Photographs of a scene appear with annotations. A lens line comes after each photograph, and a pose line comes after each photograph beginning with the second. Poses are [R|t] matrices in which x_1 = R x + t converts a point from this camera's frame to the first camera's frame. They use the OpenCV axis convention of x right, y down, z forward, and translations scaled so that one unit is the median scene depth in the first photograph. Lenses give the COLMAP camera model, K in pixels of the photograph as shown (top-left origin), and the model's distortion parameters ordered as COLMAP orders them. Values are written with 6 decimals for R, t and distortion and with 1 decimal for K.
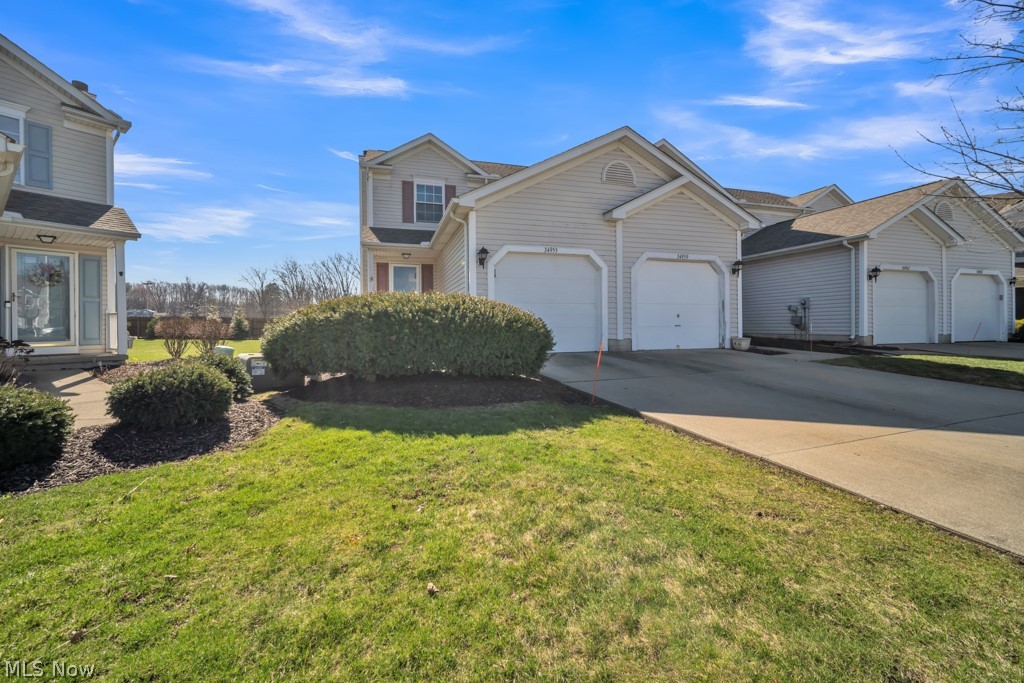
lens RADIAL K [[428.7, 0, 513.1], [0, 428.7, 320.3], [0, 0, 1]] dist [-0.001390, -0.000257]
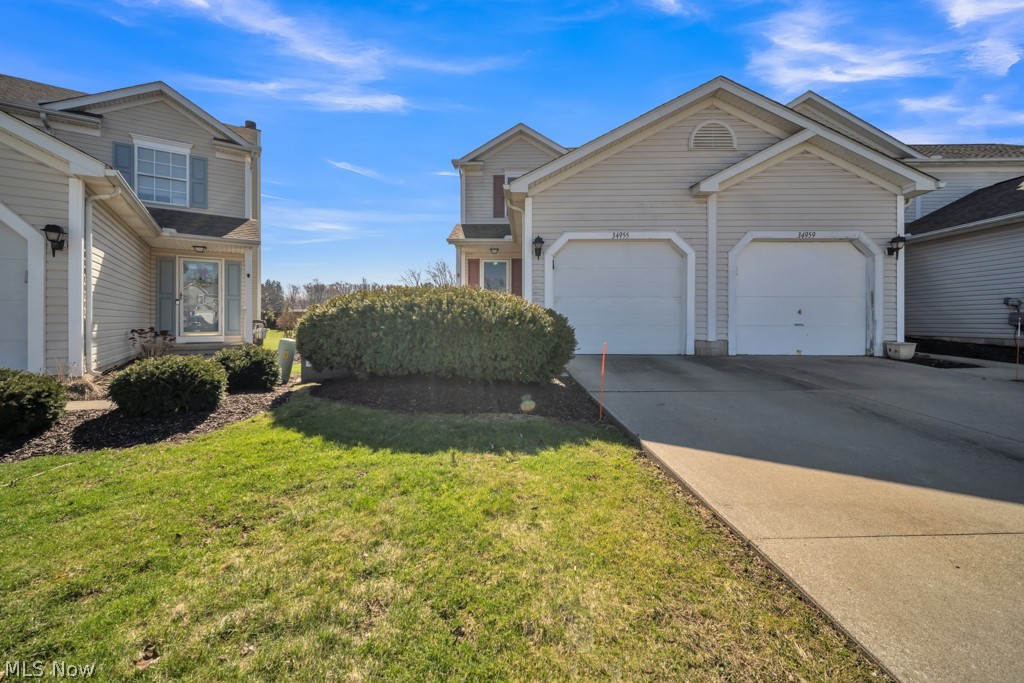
lens RADIAL K [[428.7, 0, 513.1], [0, 428.7, 320.3], [0, 0, 1]] dist [-0.001390, -0.000257]
pose [[0.945618, 0.008230, -0.325174, 0.159710], [-0.005113, 0.999932, 0.010439, -0.000886], [0.325238, -0.008209, 0.945596, 0.108261]]
